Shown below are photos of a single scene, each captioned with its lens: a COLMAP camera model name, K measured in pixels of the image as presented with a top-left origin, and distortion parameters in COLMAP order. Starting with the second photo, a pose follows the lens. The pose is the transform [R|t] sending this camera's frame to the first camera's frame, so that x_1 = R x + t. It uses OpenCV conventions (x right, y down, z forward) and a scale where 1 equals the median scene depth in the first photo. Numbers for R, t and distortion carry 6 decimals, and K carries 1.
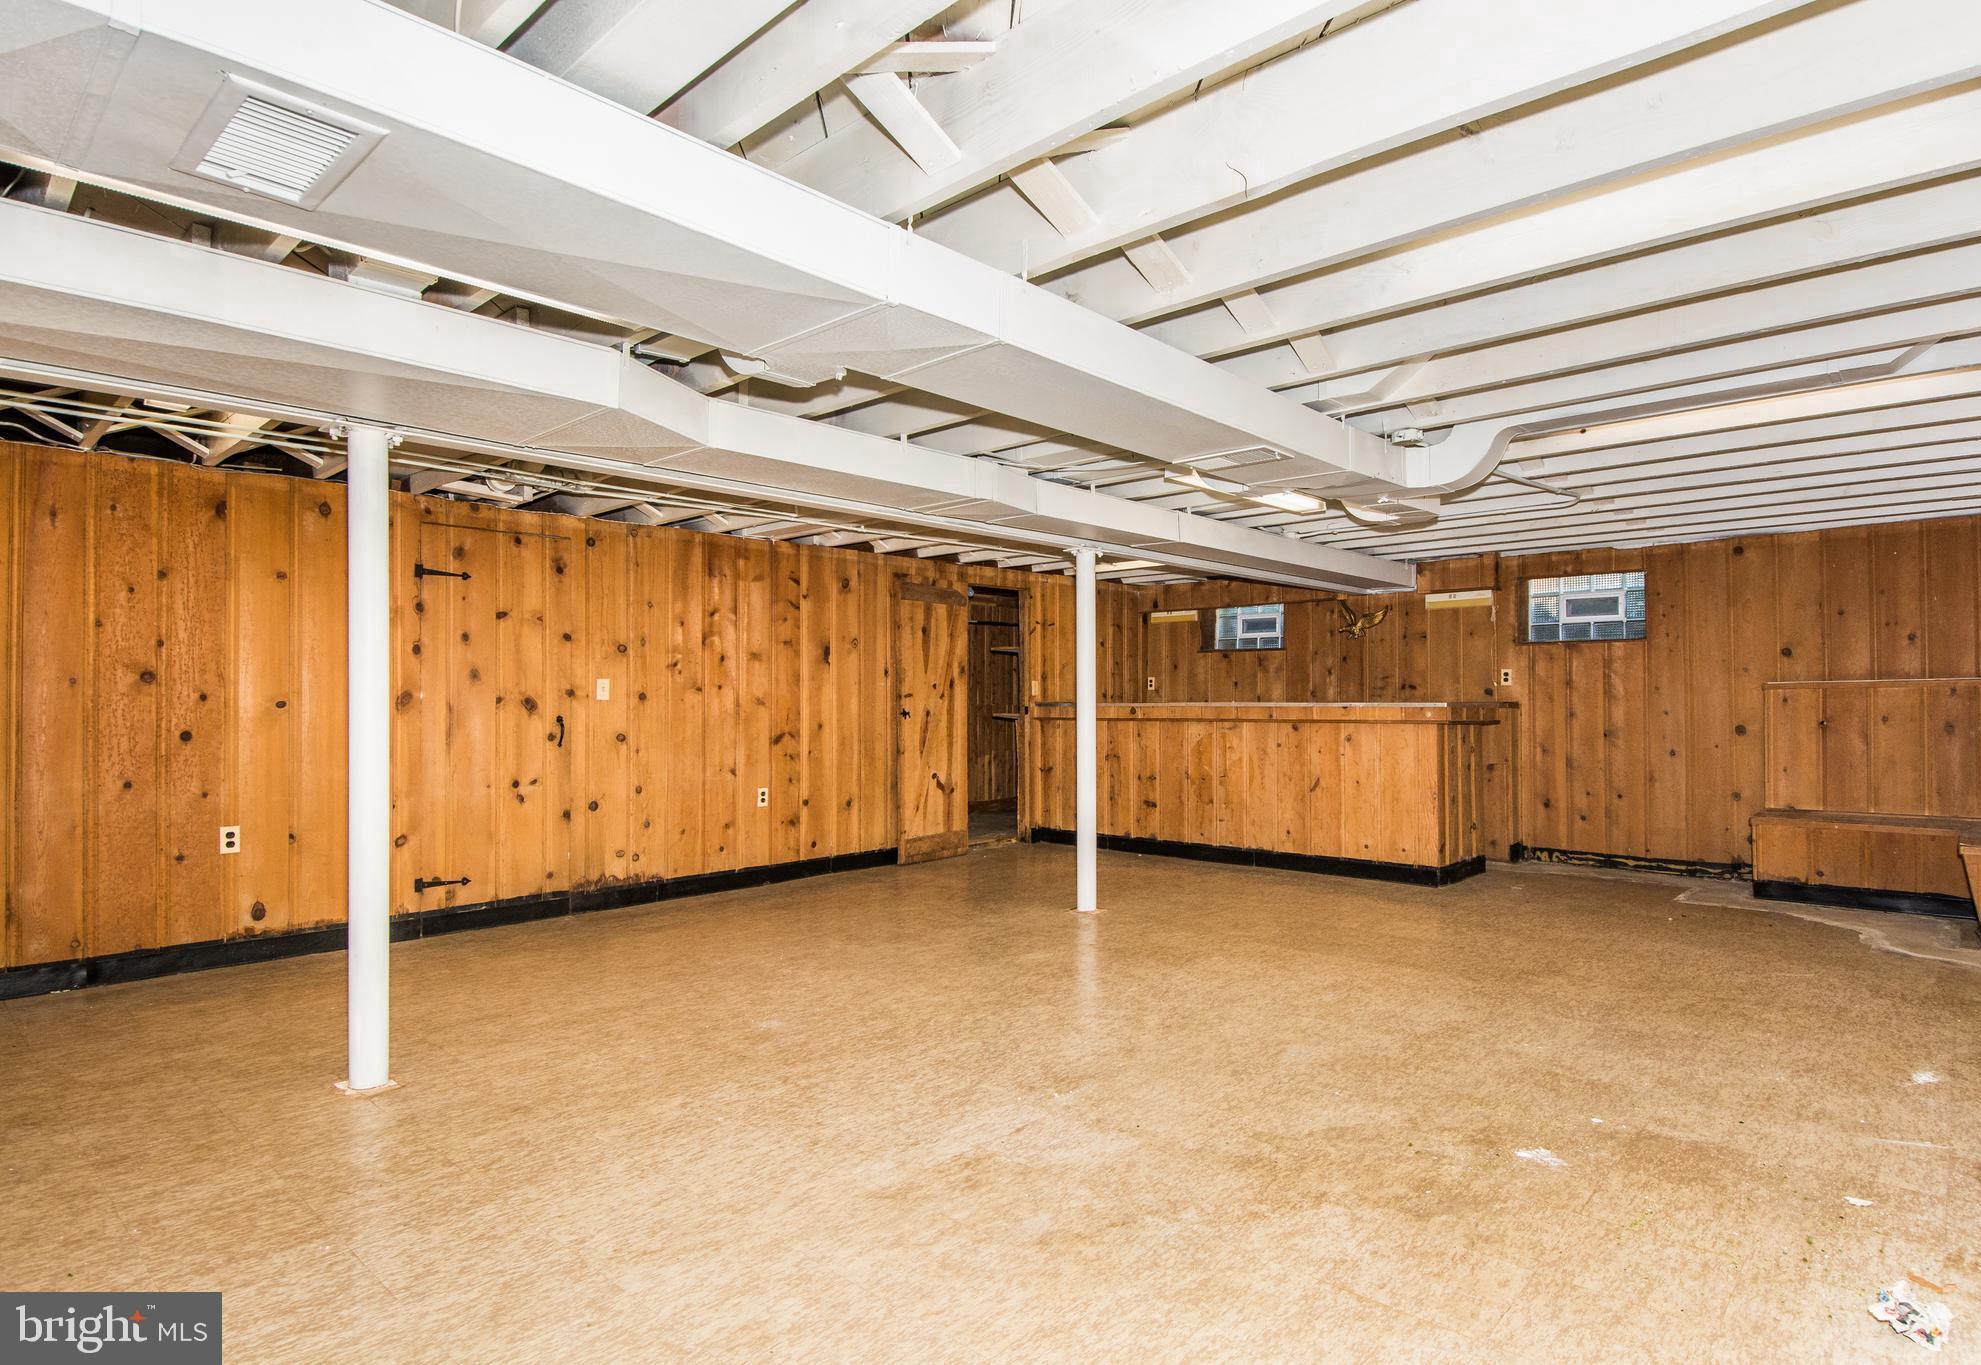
lens RADIAL K [[1054.5, 0, 988.6], [0, 1054.5, 692.6], [0, 0, 1]] dist [0.001167, -0.000806]
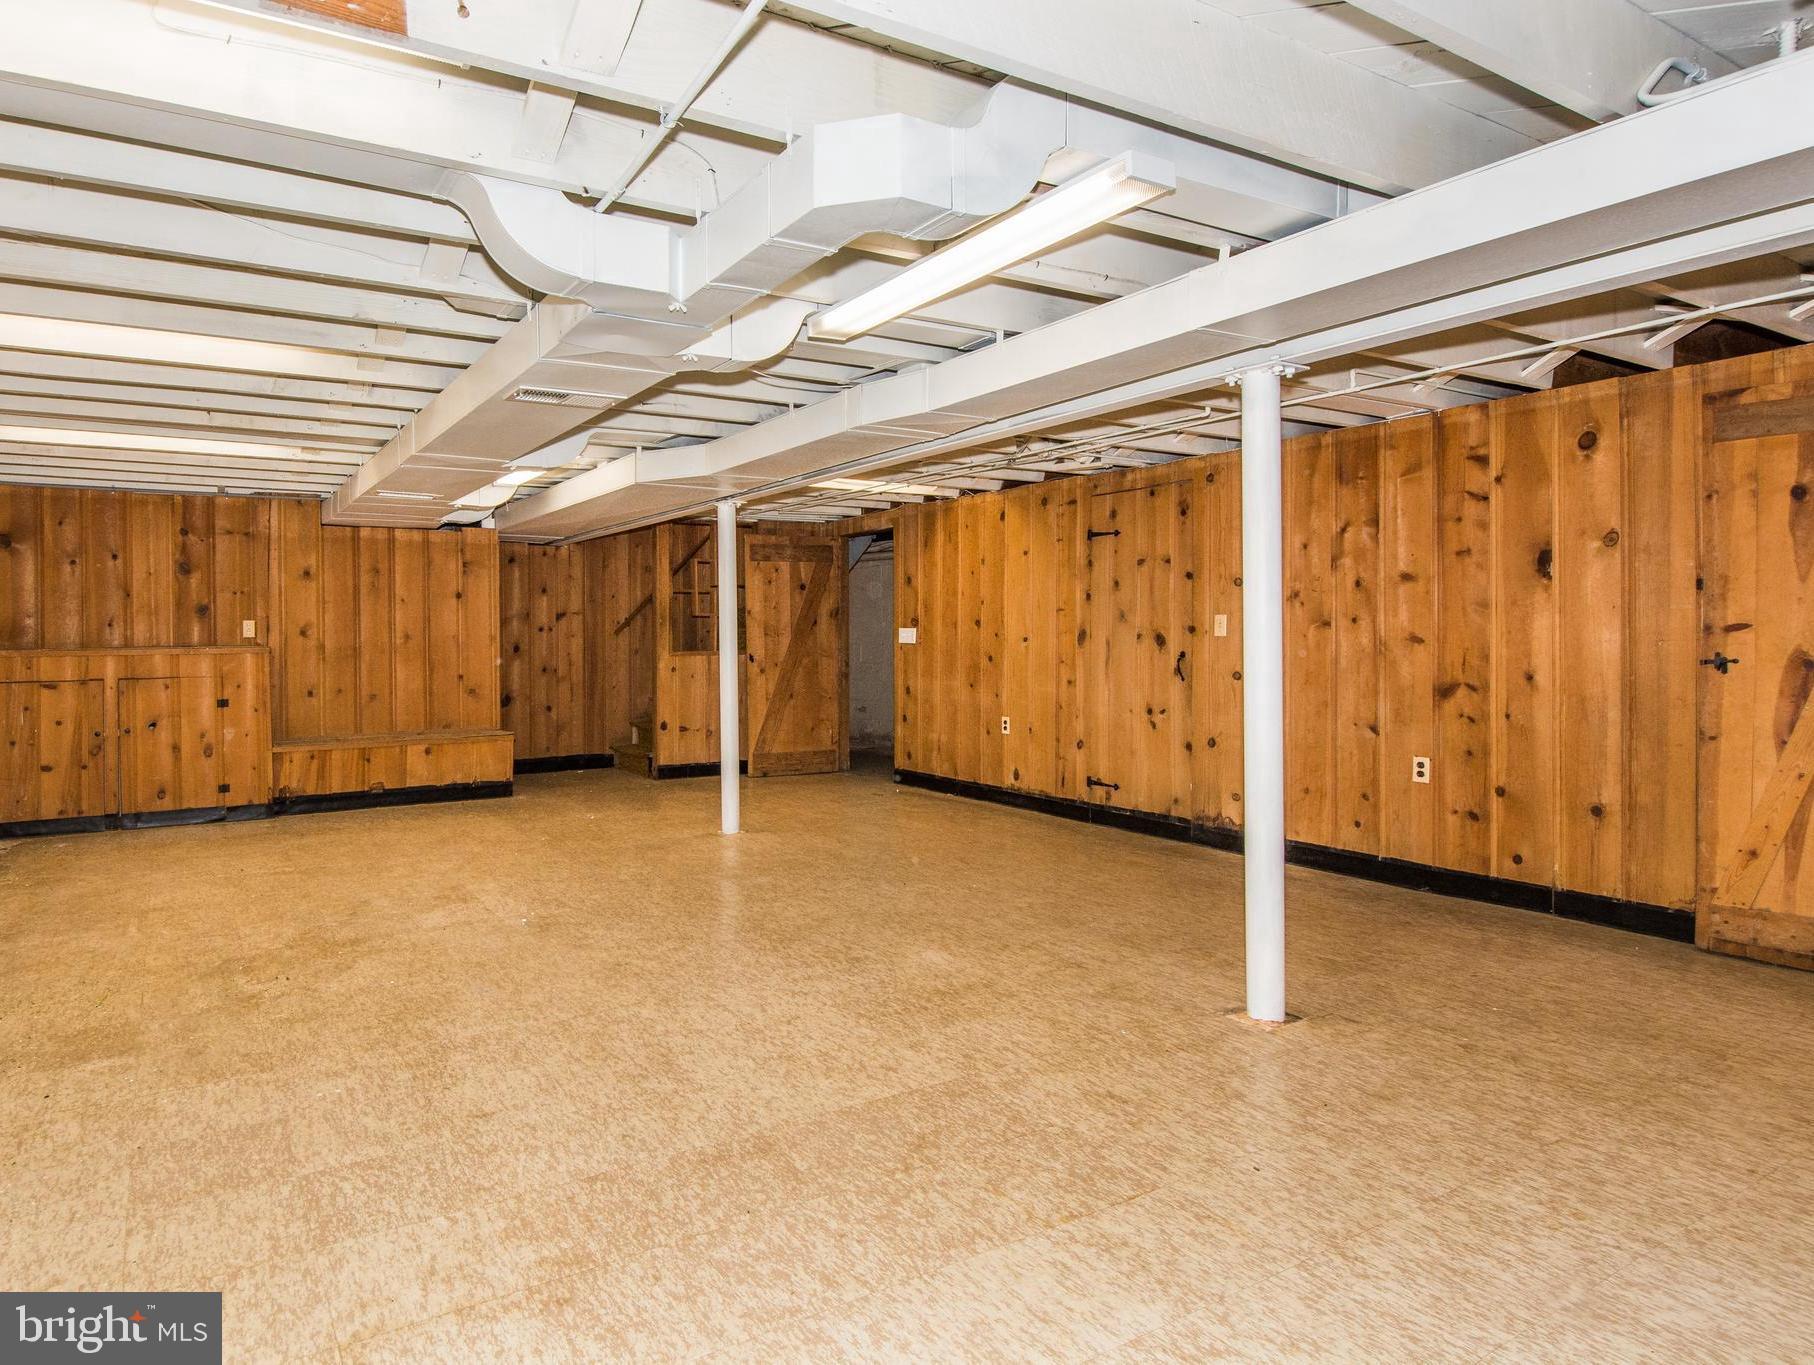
lens RADIAL K [[1150.2, 0, 903.0], [0, 1150.2, 632.2], [0, 0, 1]] dist [0.001186, 0.003125]
pose [[-0.261682, 0.001706, -0.965153, 0.774491], [0.012554, 0.999920, -0.001636, 0.001348], [0.965073, -0.012545, -0.261682, 1.034688]]
